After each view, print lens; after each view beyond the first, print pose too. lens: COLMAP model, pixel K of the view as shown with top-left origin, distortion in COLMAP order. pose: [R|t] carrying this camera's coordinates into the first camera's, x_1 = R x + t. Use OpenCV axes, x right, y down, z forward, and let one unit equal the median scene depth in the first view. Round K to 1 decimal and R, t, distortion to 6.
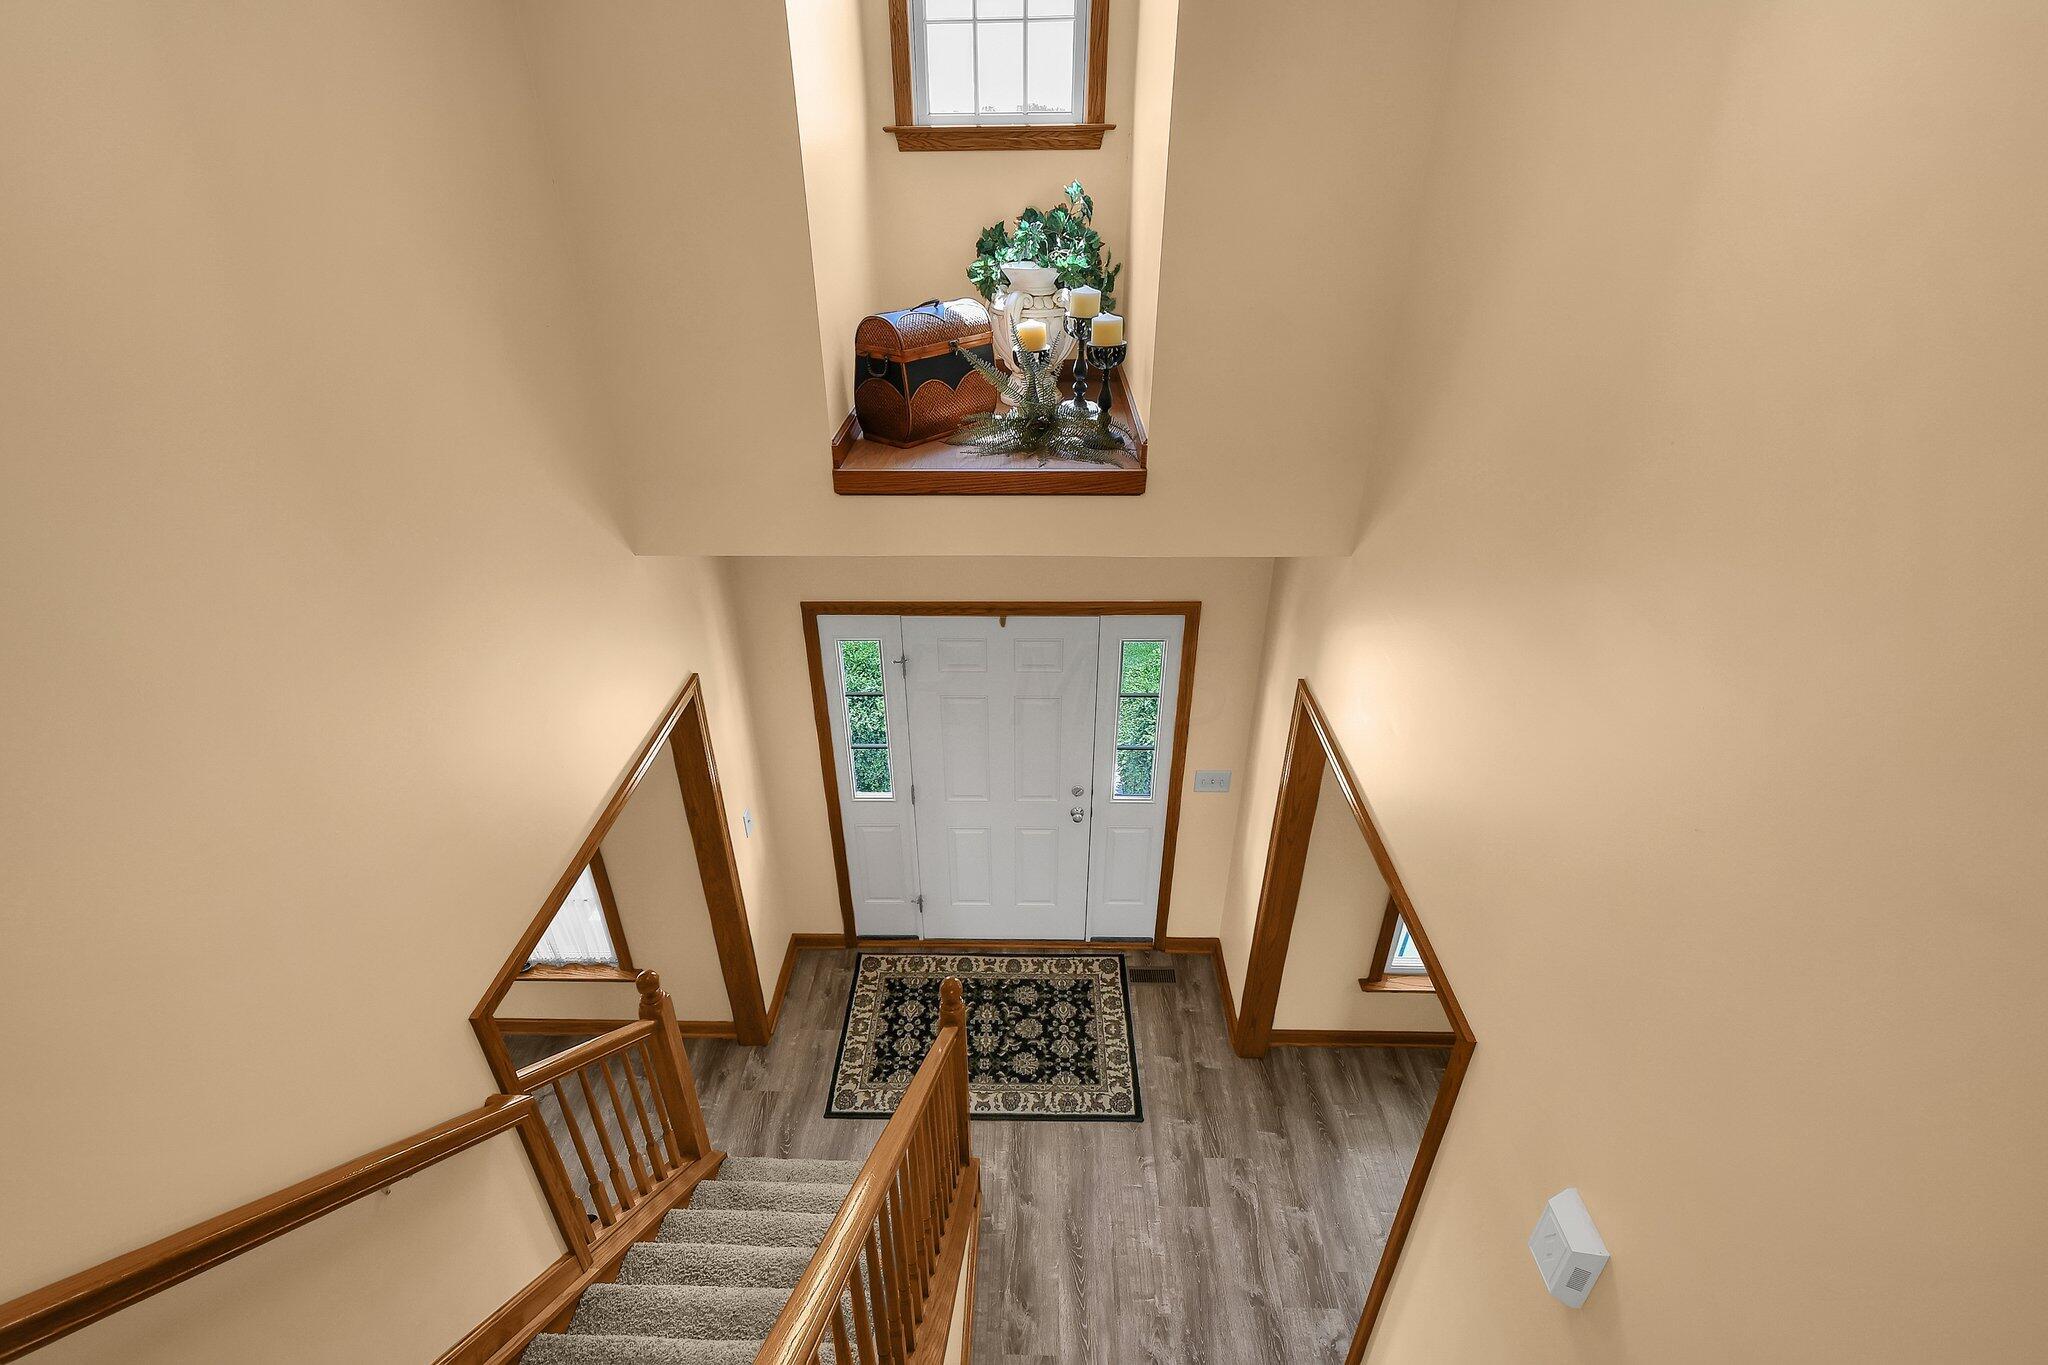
lens RADIAL K [[930.2, 0, 1026.2], [0, 930.2, 670.7], [0, 0, 1]] dist [-0.000680, -0.000071]
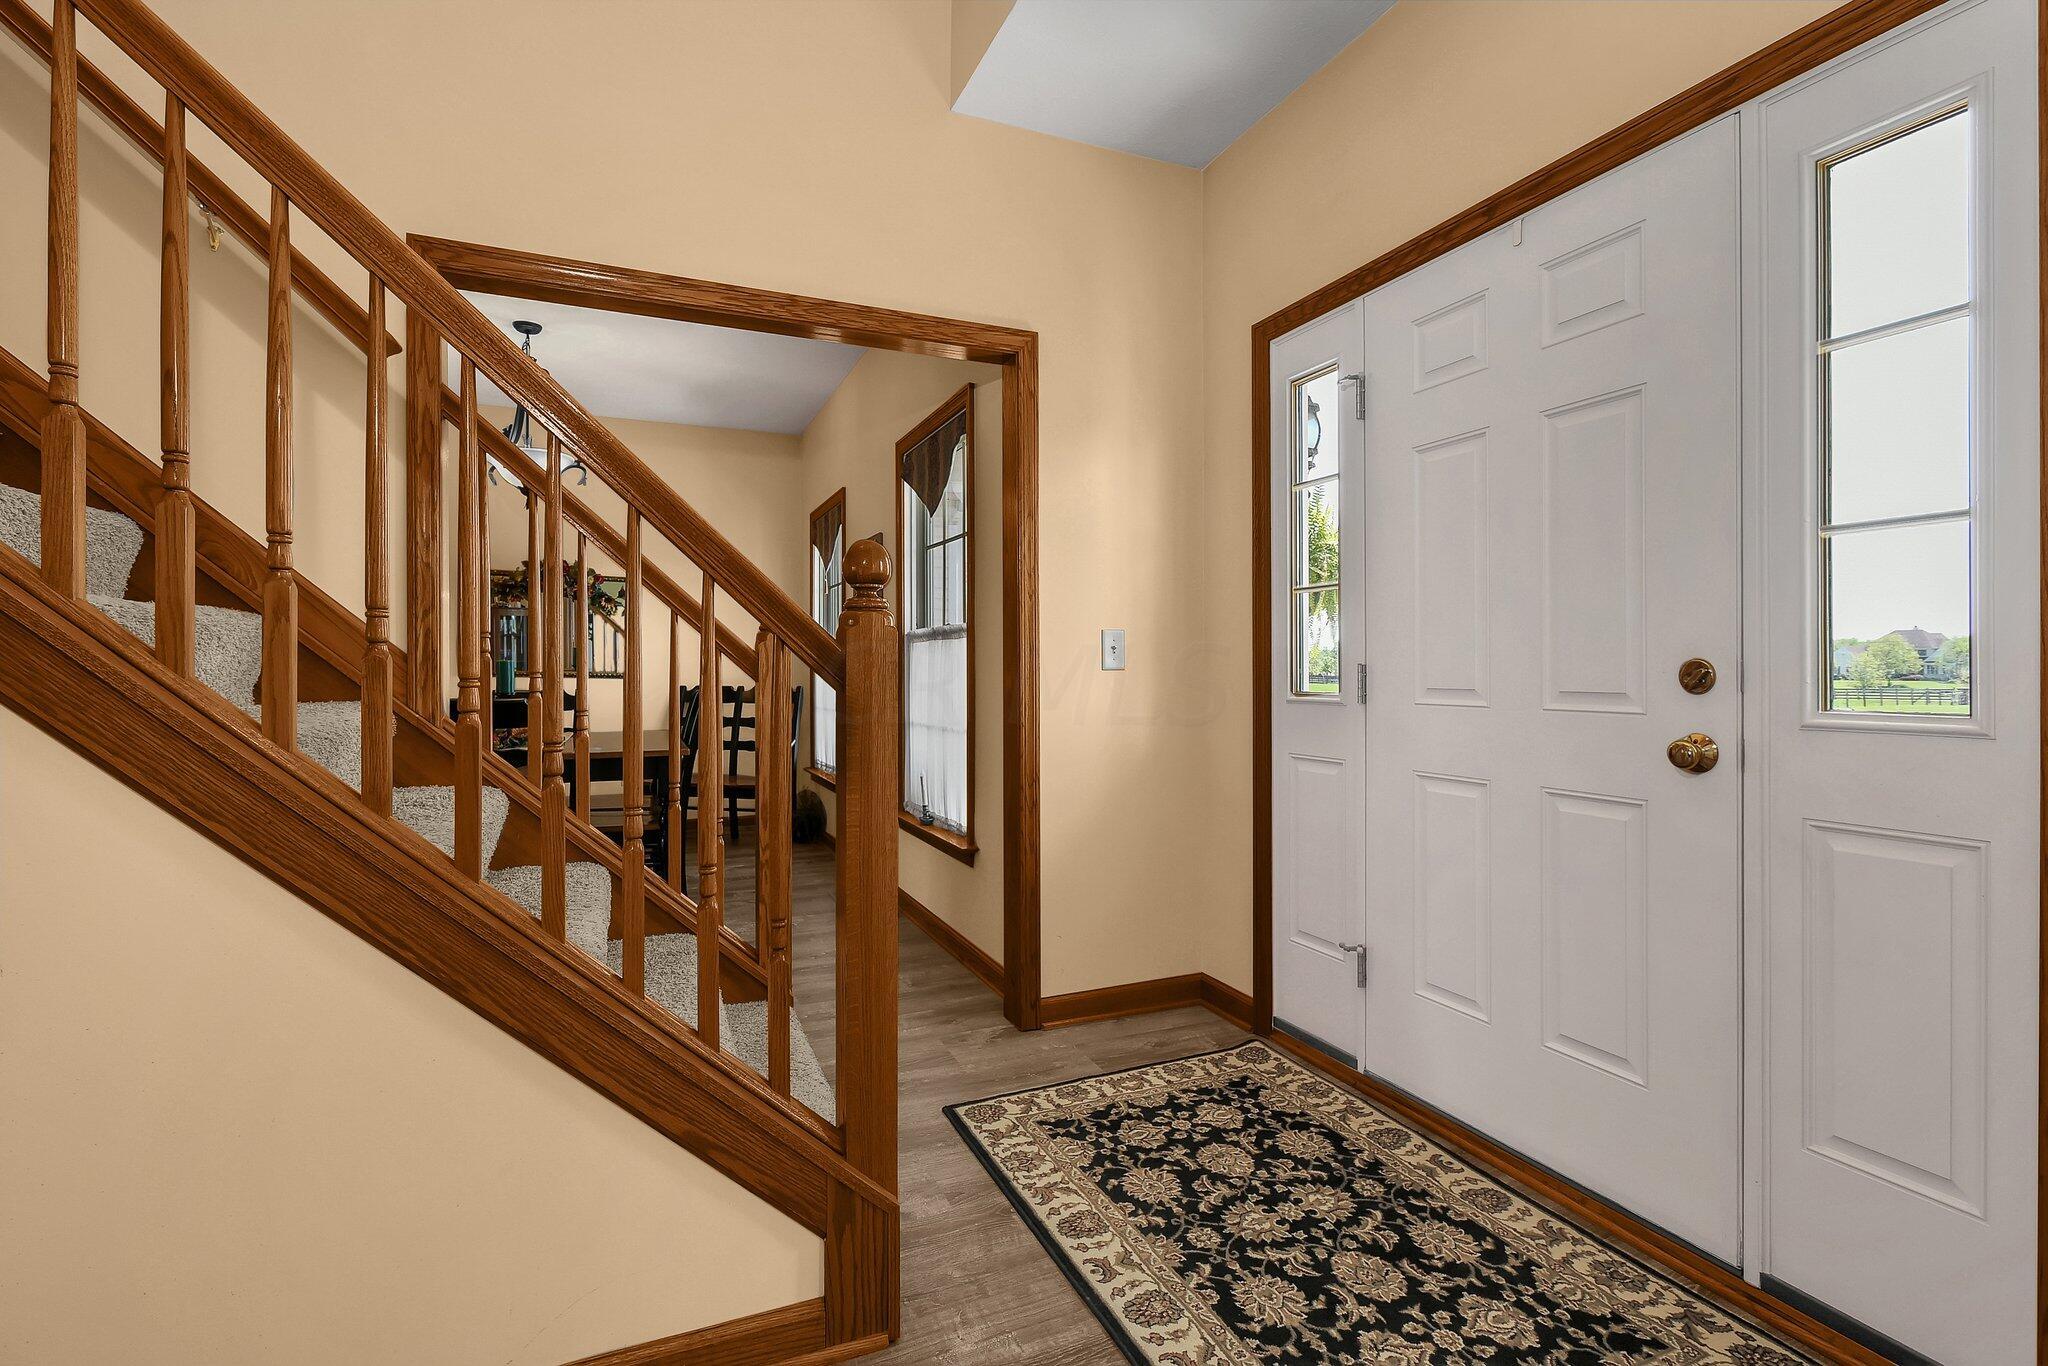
lens RADIAL K [[930.2, 0, 1018.7], [0, 930.2, 687.7], [0, 0, 1]] dist [-0.000680, -0.000071]
pose [[0.410813, 0.020255, -0.911495, 0.274003], [-0.450681, 0.873577, -0.183711, 0.316352], [0.792540, 0.486264, 0.368006, 0.656146]]
